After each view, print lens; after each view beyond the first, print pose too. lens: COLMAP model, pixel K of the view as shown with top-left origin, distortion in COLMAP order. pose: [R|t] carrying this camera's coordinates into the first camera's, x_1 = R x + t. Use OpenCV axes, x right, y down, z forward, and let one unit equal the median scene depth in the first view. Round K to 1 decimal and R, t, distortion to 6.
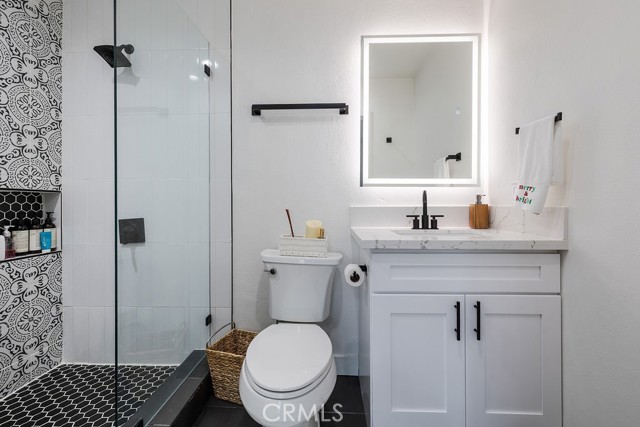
lens RADIAL K [[278.8, 0, 322.4], [0, 278.8, 208.5], [0, 0, 1]] dist [0.001724, 0.000265]
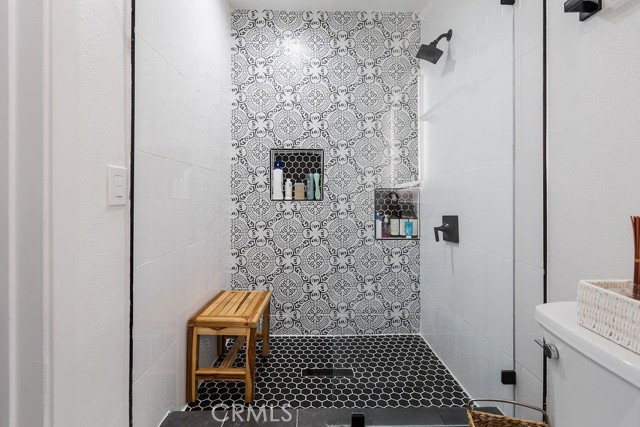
lens RADIAL K [[278.8, 0, 321.9], [0, 278.8, 199.5], [0, 0, 1]] dist [0.001724, 0.000265]
pose [[0.038008, 0.003959, -0.999270, 0.244992], [-0.011739, 0.999925, 0.003515, -0.015032], [0.999208, 0.011597, 0.038052, 0.571381]]
